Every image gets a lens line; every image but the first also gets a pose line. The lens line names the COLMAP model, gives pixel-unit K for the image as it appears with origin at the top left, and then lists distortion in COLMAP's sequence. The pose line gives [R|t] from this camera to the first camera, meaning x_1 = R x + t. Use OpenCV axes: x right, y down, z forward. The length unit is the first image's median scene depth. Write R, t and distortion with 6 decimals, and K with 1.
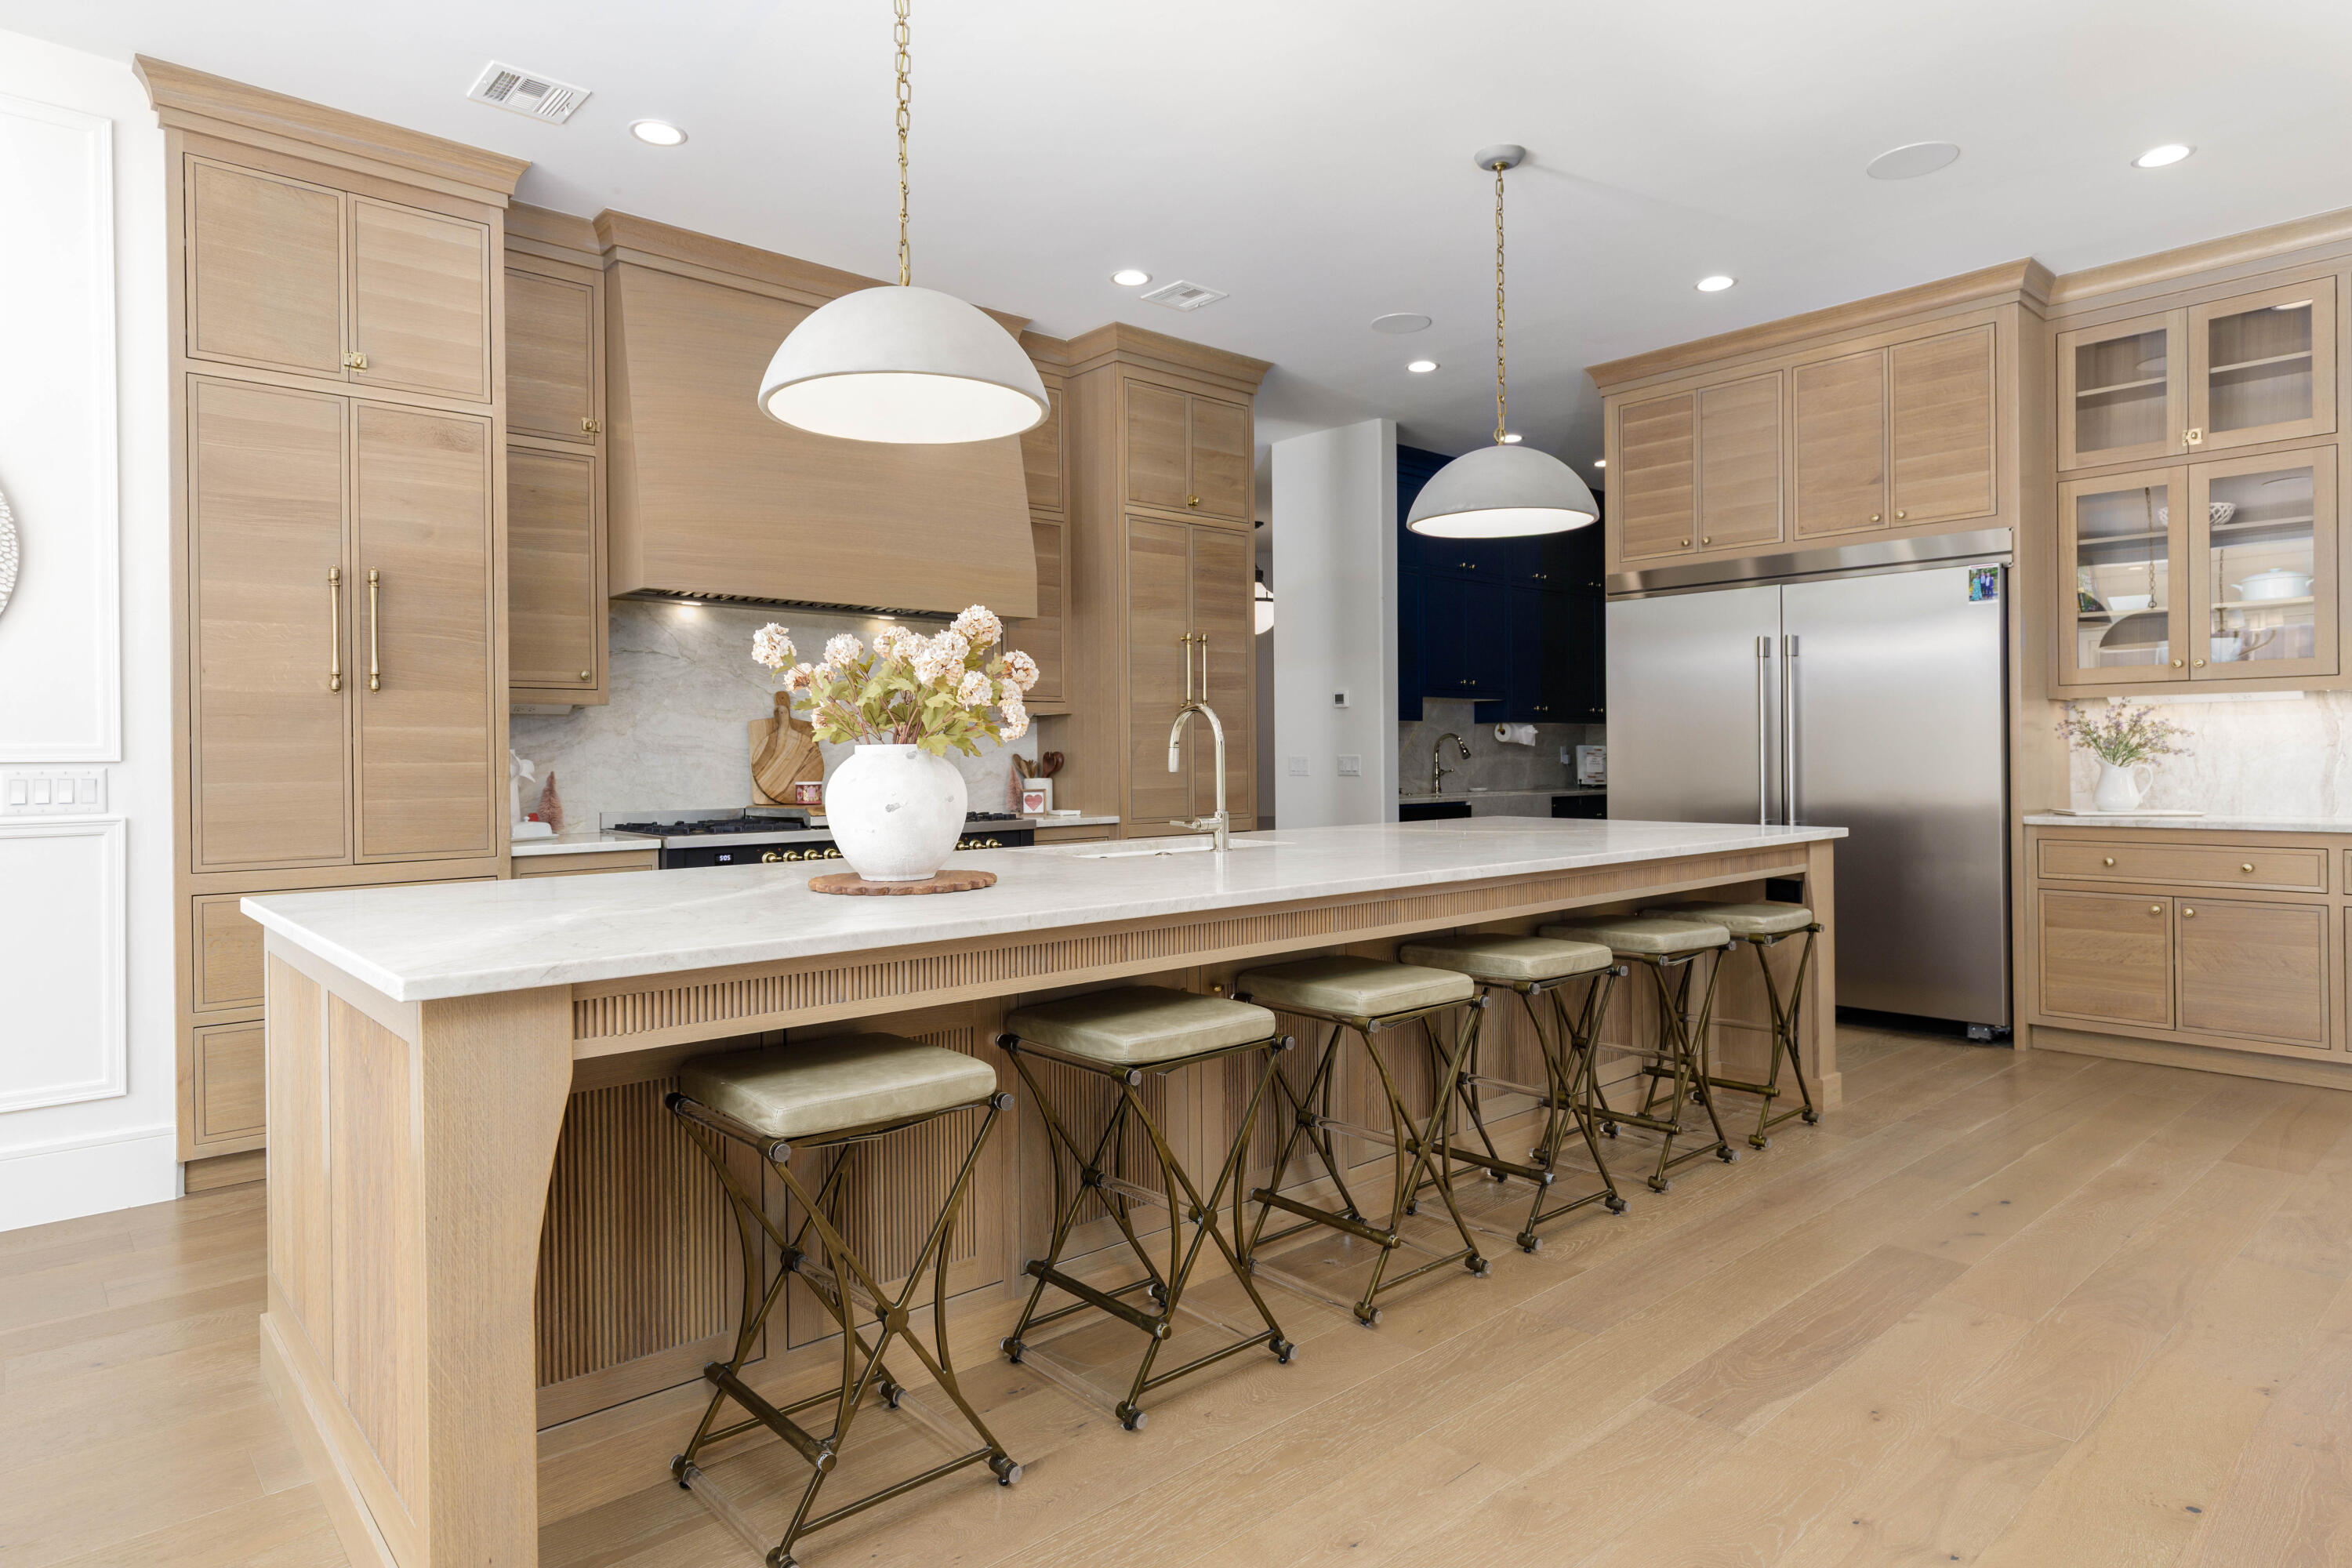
lens RADIAL K [[1353.0, 0, 1177.6], [0, 1353.0, 771.7], [0, 0, 1]] dist [0.003500, 0.000334]
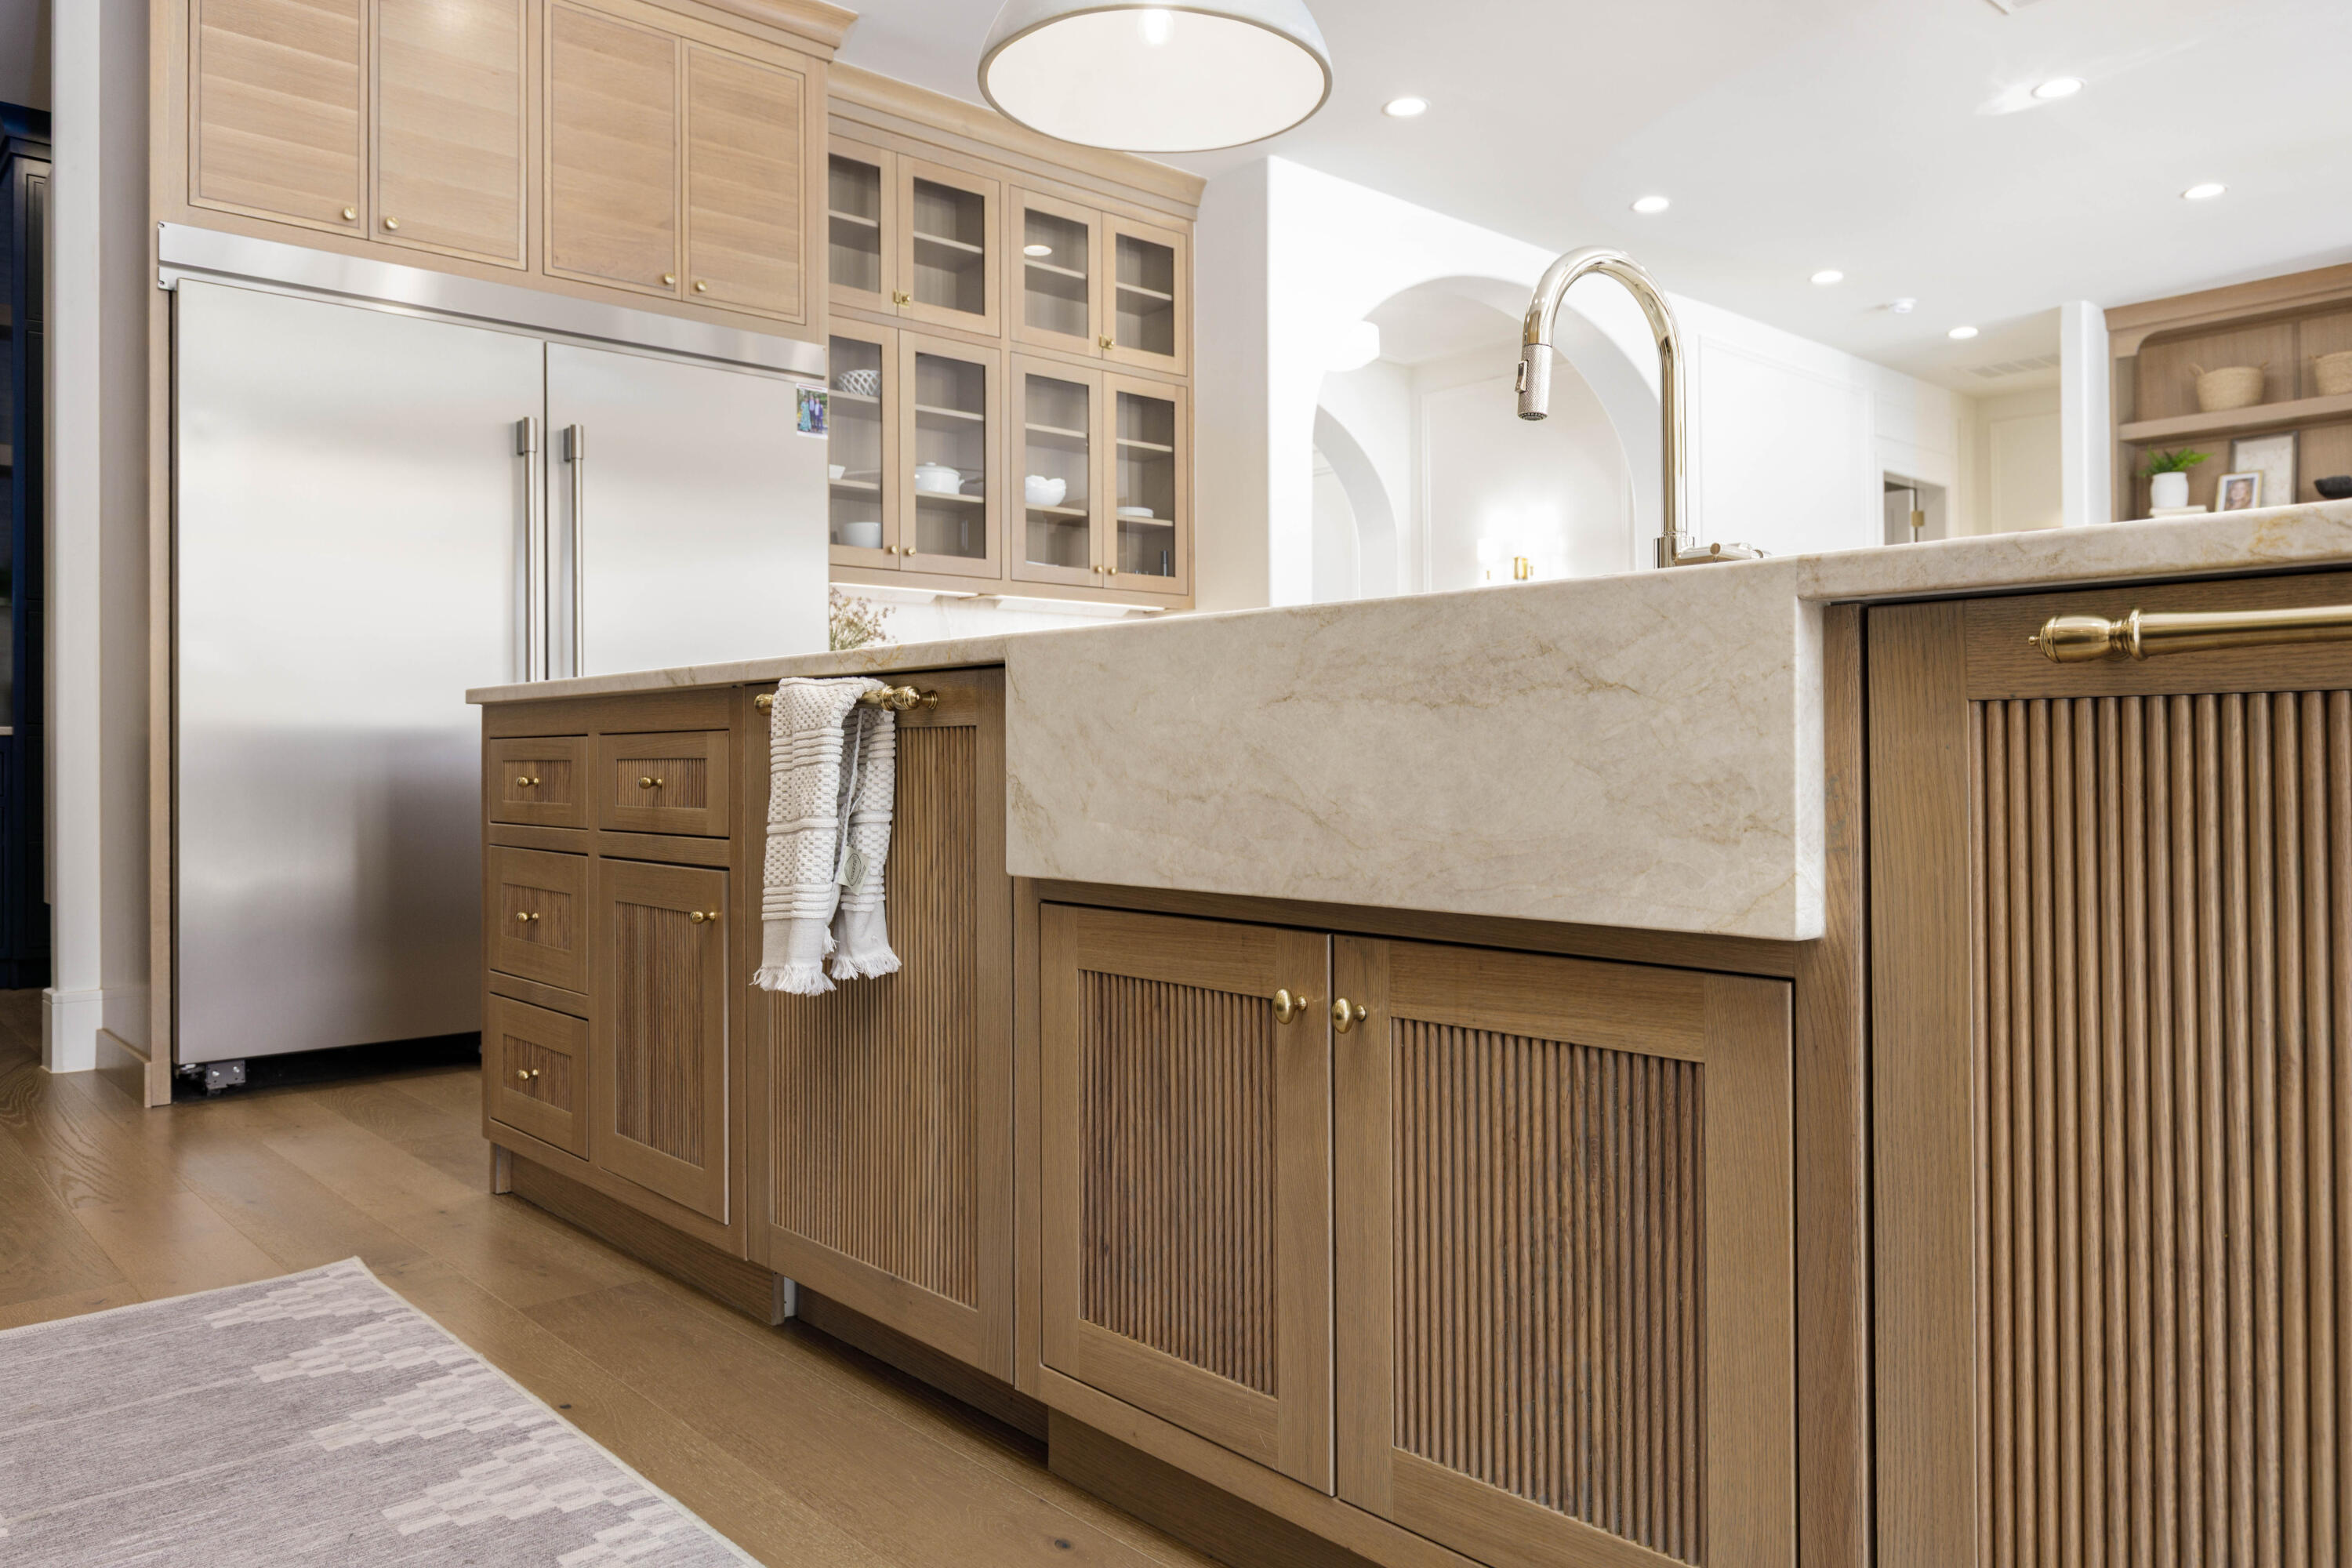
lens RADIAL K [[1629.0, 0, 1176.3], [0, 1629.0, 773.1], [0, 0, 1]] dist [-0.000704, -0.000169]
pose [[-0.006639, 0.002765, 0.999974, -0.307259], [0.012427, 0.999919, -0.002683, 0.066570], [-0.999901, 0.012409, -0.006672, 0.765197]]
